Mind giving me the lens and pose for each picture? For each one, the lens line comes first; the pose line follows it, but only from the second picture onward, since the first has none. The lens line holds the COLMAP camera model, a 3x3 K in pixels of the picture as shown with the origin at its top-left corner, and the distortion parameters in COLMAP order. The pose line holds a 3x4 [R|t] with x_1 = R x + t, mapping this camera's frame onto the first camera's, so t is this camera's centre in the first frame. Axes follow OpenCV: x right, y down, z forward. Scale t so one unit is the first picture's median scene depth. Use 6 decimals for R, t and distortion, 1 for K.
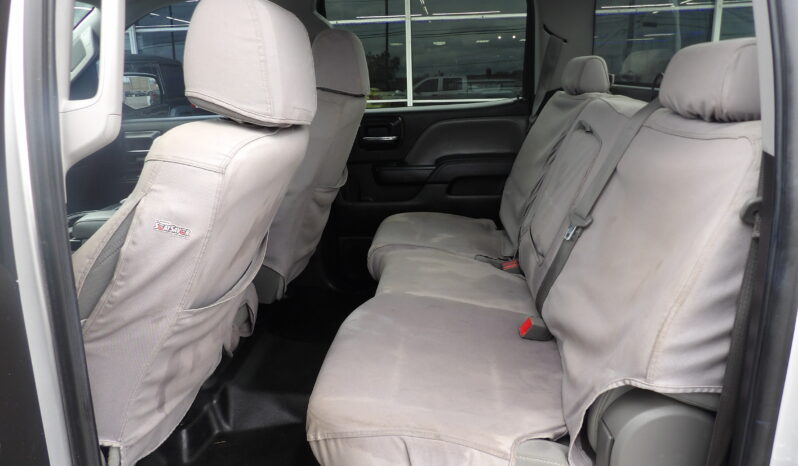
lens RADIAL K [[571.5, 0, 390.3], [0, 571.5, 222.8], [0, 0, 1]] dist [-0.023442, 0.035951]
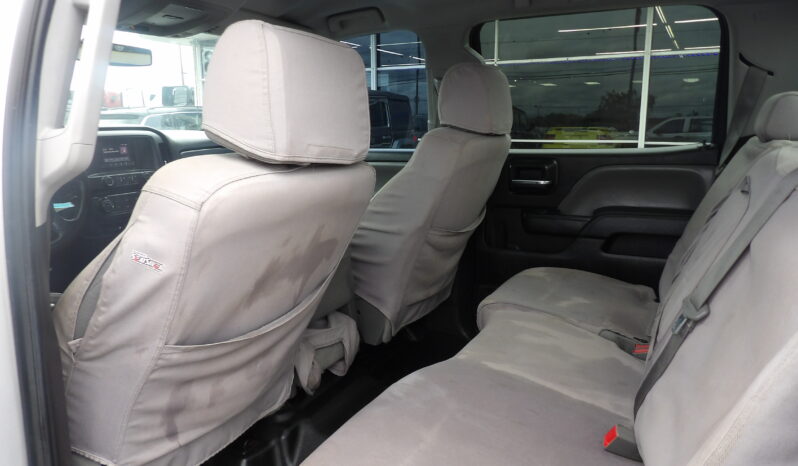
lens RADIAL K [[571.5, 0, 394.2], [0, 571.5, 225.0], [0, 0, 1]] dist [-0.023442, 0.035951]
pose [[0.920011, 0.093136, -0.380663, 0.179250], [-0.114888, 0.992770, -0.034772, -0.031918], [0.374673, 0.075724, 0.924060, 0.118940]]
